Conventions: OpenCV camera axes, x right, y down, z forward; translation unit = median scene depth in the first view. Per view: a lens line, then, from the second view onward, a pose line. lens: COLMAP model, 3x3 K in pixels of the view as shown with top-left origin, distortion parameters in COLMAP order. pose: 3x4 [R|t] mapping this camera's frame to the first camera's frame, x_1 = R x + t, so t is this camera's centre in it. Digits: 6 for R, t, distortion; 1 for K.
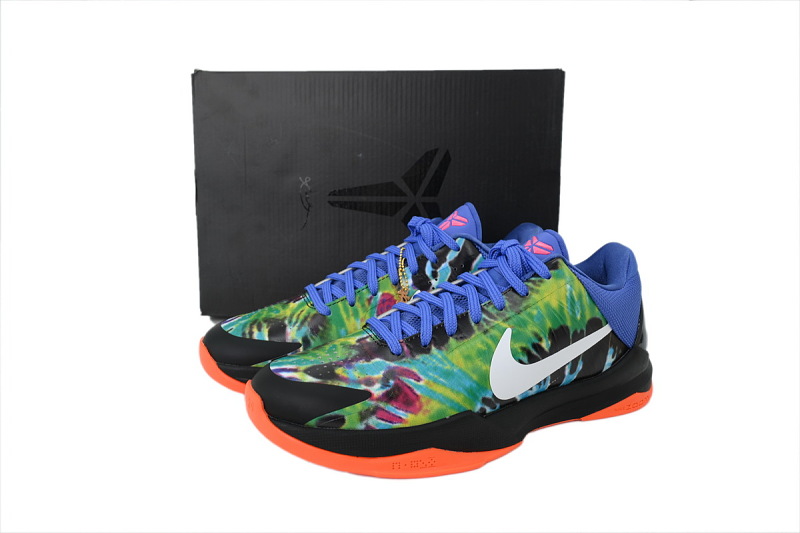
lens RADIAL K [[635.6, 0, 400.0], [0, 635.6, 266.5], [0, 0, 1]] dist [0.005064, -0.000569]
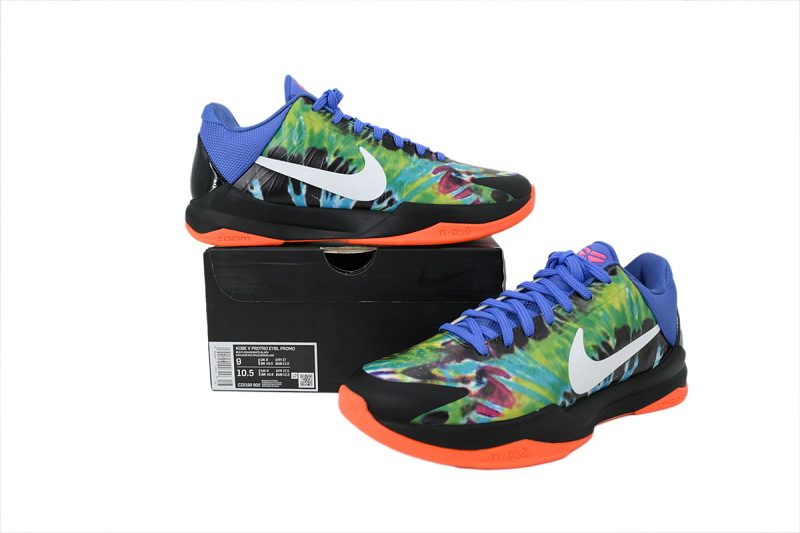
lens RADIAL K [[635.6, 0, 400.0], [0, 635.6, 266.5], [0, 0, 1]] dist [0.005064, -0.000569]
pose [[0.993645, -0.016536, 0.111334, -0.262289], [0.022751, 0.998239, -0.054785, 0.043920], [-0.110232, 0.056969, 0.992272, -0.062840]]
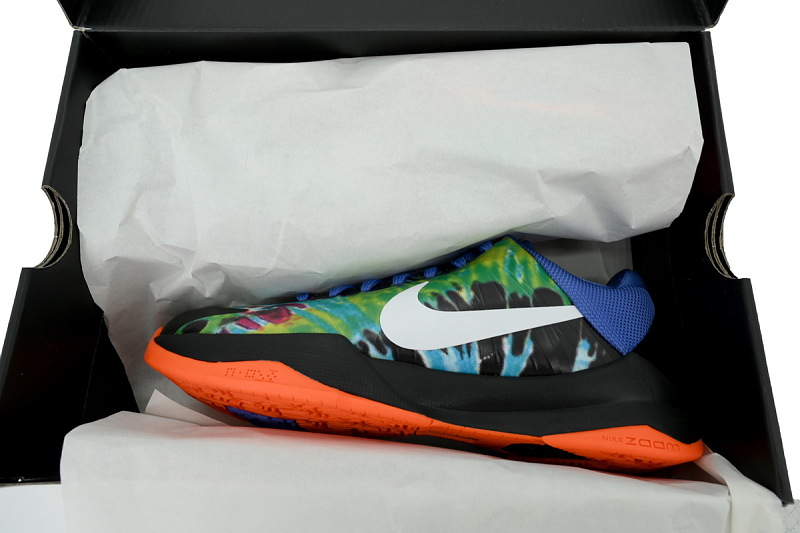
lens RADIAL K [[545.4, 0, 400.0], [0, 545.4, 266.5], [0, 0, 1]] dist [0.001482, 0.000362]
pose [[0.891152, -0.102985, -0.441863, 0.470908], [-0.241248, 0.717250, -0.653721, 0.576510], [0.384249, 0.689163, 0.614334, 0.530627]]
